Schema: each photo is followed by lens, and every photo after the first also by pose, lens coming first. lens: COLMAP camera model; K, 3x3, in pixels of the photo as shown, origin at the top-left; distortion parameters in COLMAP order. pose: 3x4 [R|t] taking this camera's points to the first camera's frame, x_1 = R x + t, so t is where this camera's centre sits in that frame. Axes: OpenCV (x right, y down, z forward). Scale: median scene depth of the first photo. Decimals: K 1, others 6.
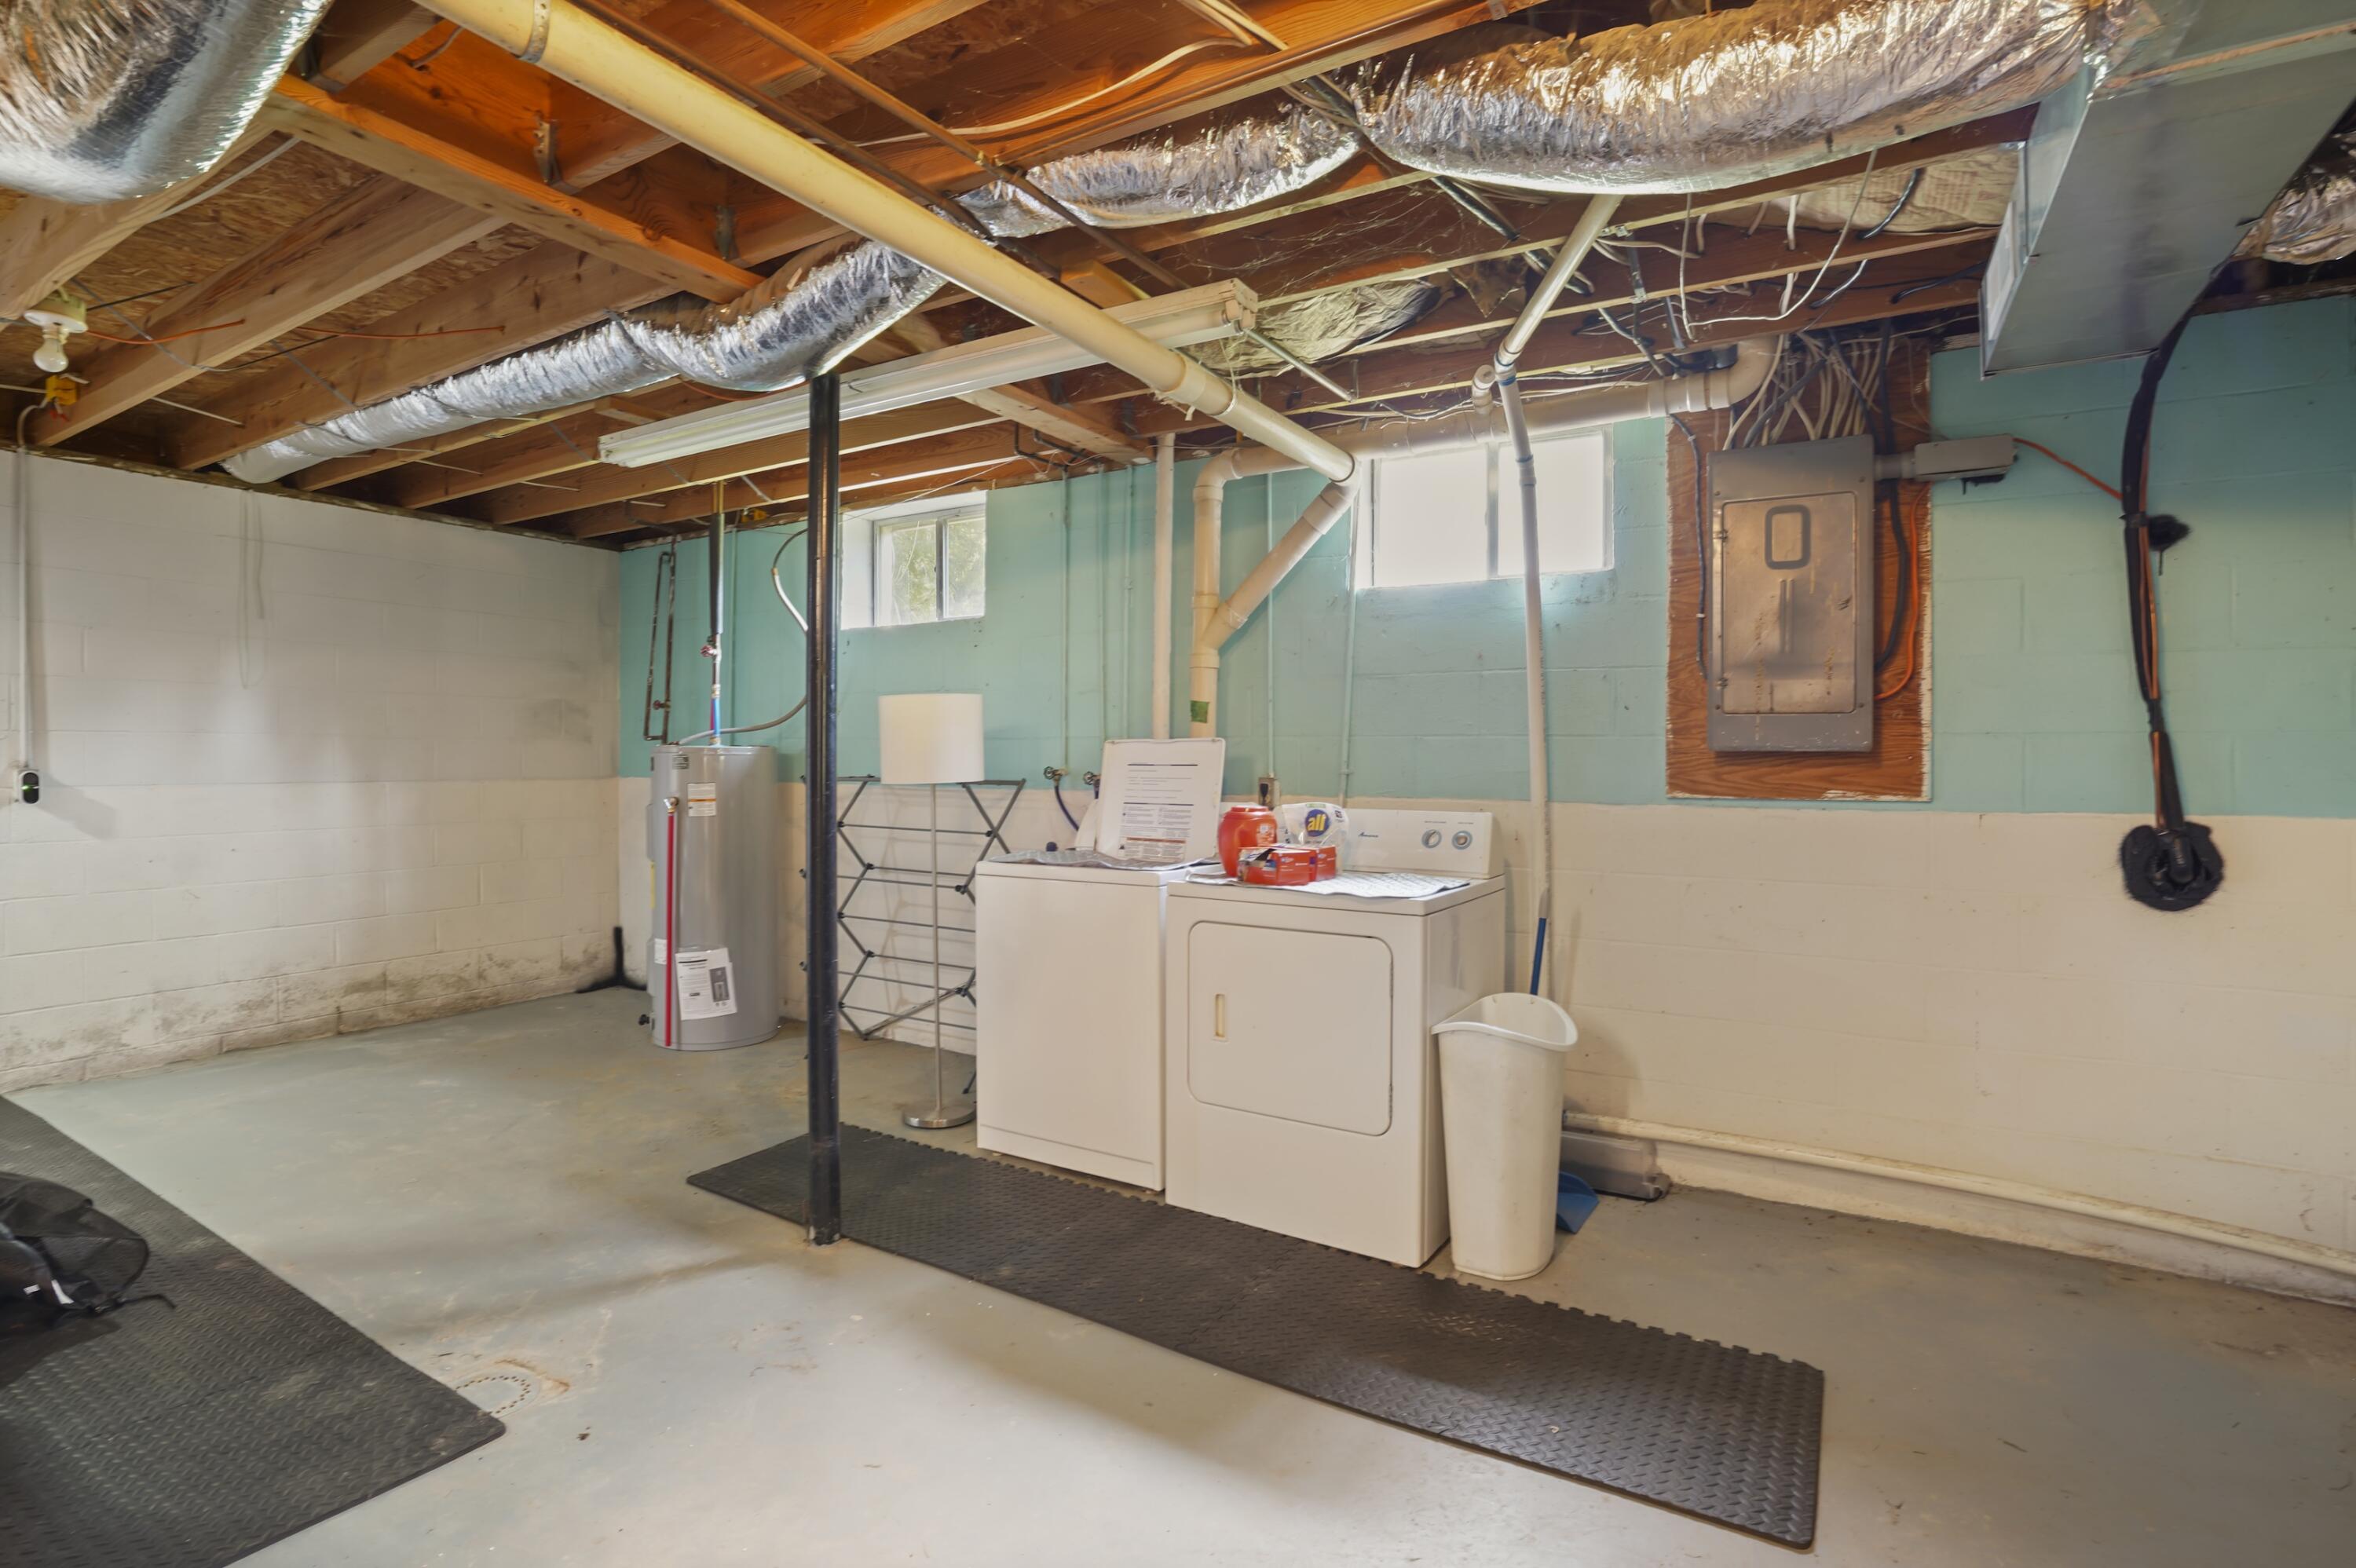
lens RADIAL K [[1121.8, 0, 1183.3], [0, 1121.8, 763.4], [0, 0, 1]] dist [-0.056180, 0.015638]
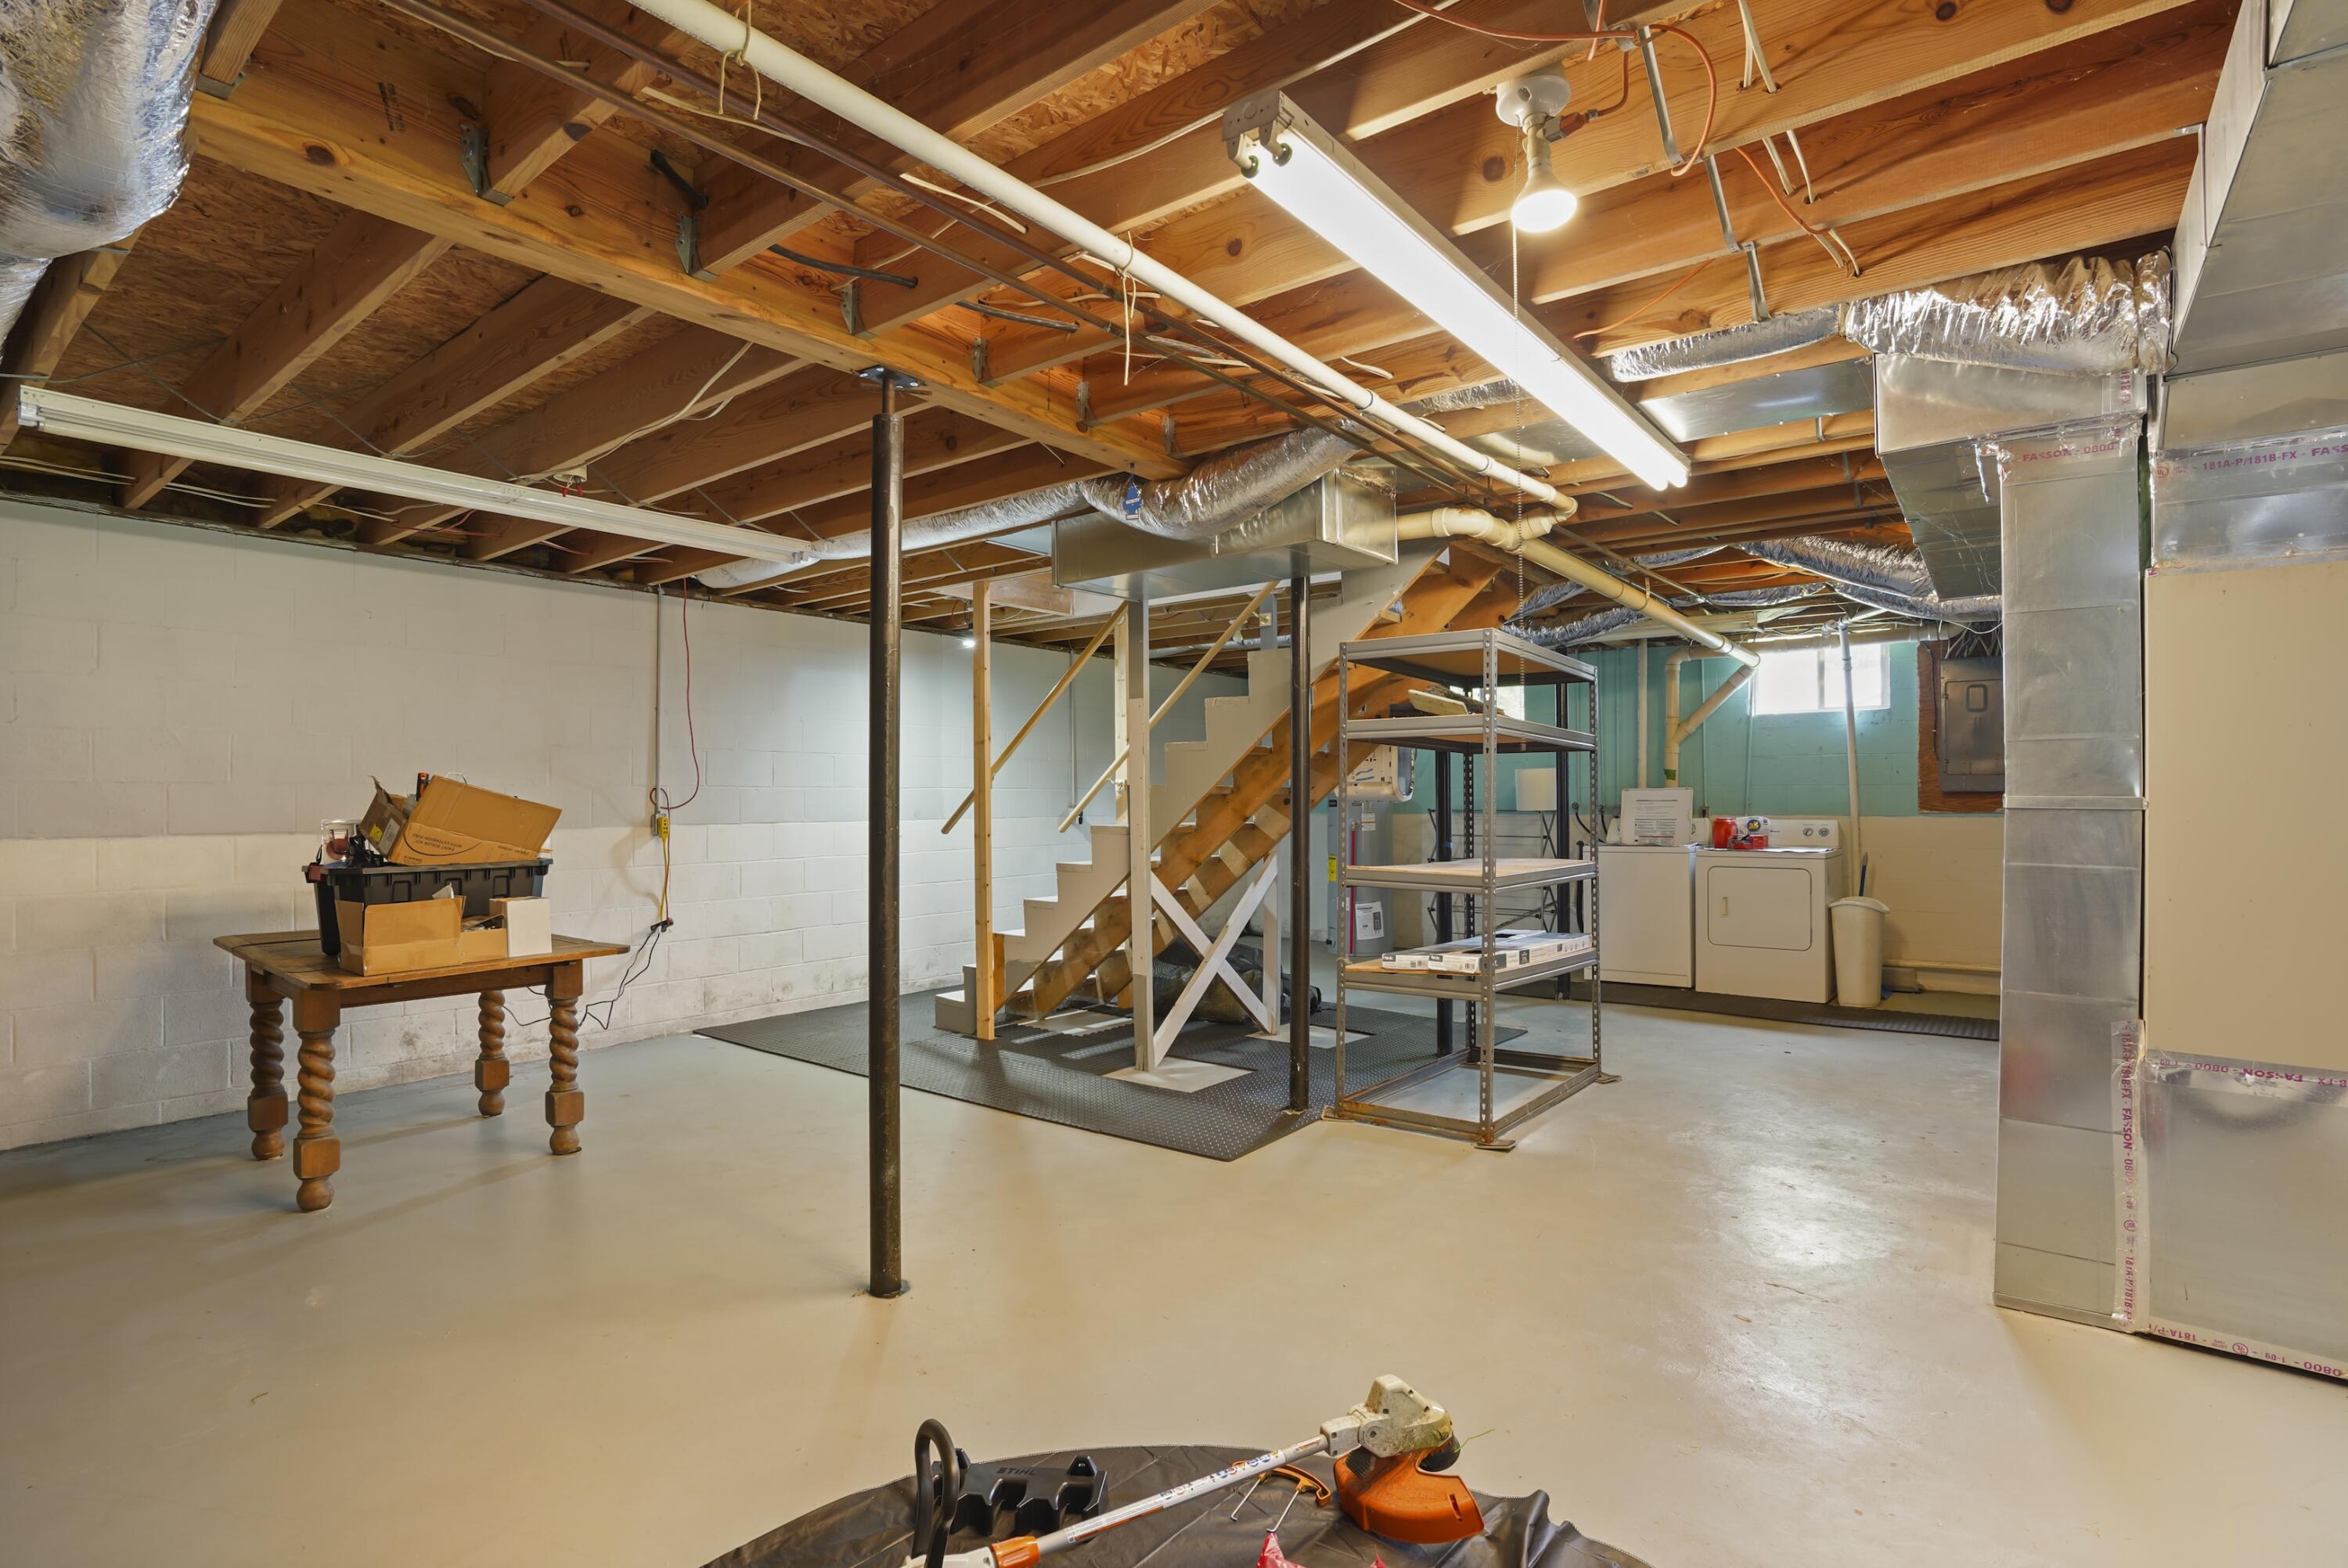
lens RADIAL K [[1117.9, 0, 1166.1], [0, 1117.9, 793.7], [0, 0, 1]] dist [-0.056180, 0.015638]
pose [[0.993003, -0.006458, -0.117915, -0.778258], [0.003876, 0.999748, -0.022114, 0.034281], [0.118028, 0.021502, 0.992777, -1.303826]]
